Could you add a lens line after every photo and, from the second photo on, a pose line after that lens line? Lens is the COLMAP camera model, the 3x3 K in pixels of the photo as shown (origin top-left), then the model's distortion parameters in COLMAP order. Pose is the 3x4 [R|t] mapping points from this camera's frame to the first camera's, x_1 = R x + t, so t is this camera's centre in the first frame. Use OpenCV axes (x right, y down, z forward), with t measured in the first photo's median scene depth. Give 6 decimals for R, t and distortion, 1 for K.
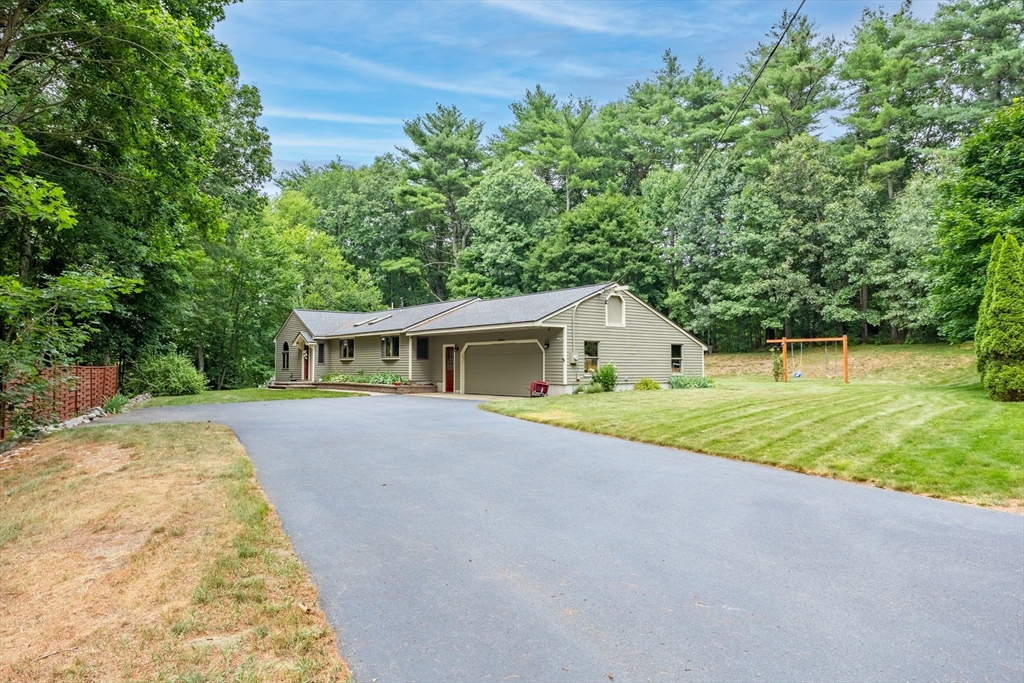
lens RADIAL K [[677.9, 0, 511.5], [0, 677.9, 345.8], [0, 0, 1]] dist [-0.017816, -0.000674]
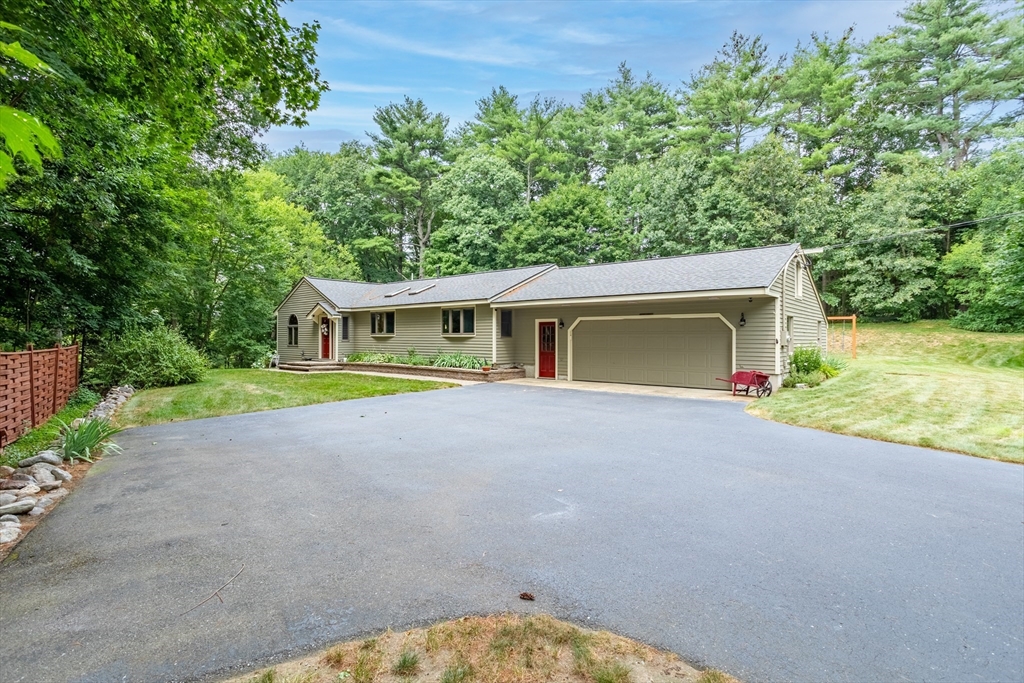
lens RADIAL K [[497.2, 0, 506.4], [0, 497.2, 339.9], [0, 0, 1]] dist [-0.041444, 0.019885]
pose [[0.978090, 0.000400, 0.208182, -0.143538], [-0.008160, 0.999303, 0.036417, 0.000959], [-0.208022, -0.037318, 0.977412, 0.233326]]
